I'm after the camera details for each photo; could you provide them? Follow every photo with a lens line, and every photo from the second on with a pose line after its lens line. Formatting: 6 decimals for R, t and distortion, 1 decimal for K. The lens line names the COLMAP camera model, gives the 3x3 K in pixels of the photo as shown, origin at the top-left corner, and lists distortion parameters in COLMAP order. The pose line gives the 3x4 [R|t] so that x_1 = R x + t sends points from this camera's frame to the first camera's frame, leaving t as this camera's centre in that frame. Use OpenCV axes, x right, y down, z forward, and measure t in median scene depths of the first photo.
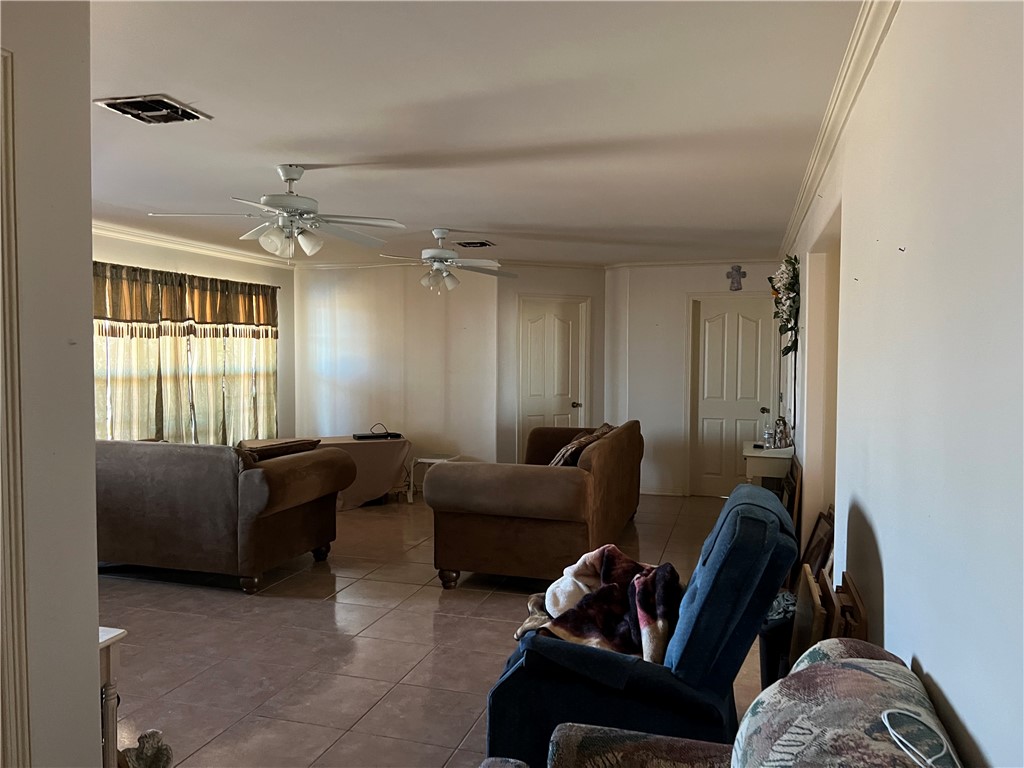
lens RADIAL K [[754.0, 0, 516.5], [0, 754.0, 386.7], [0, 0, 1]] dist [-0.019748, 0.002037]
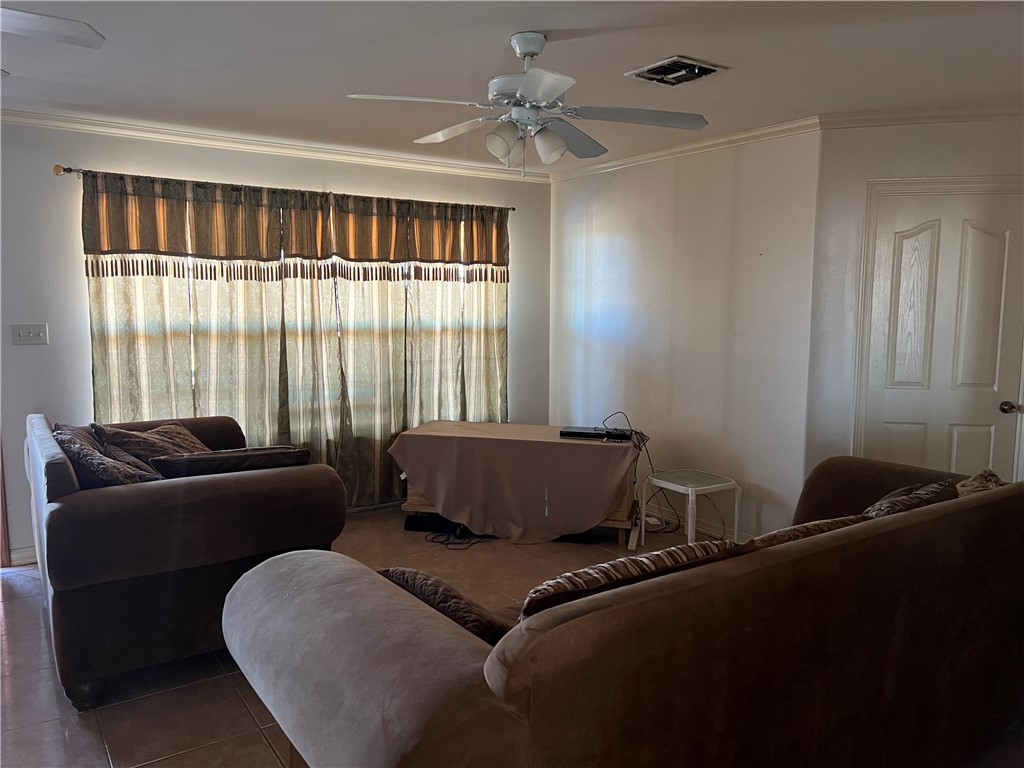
lens RADIAL K [[754.0, 0, 506.6], [0, 754.0, 374.6], [0, 0, 1]] dist [-0.019748, 0.002037]
pose [[0.775736, 0.057005, -0.628477, 0.152590], [-0.029158, 0.998086, 0.054540, -0.016376], [0.630383, -0.023984, 0.775914, 0.486132]]
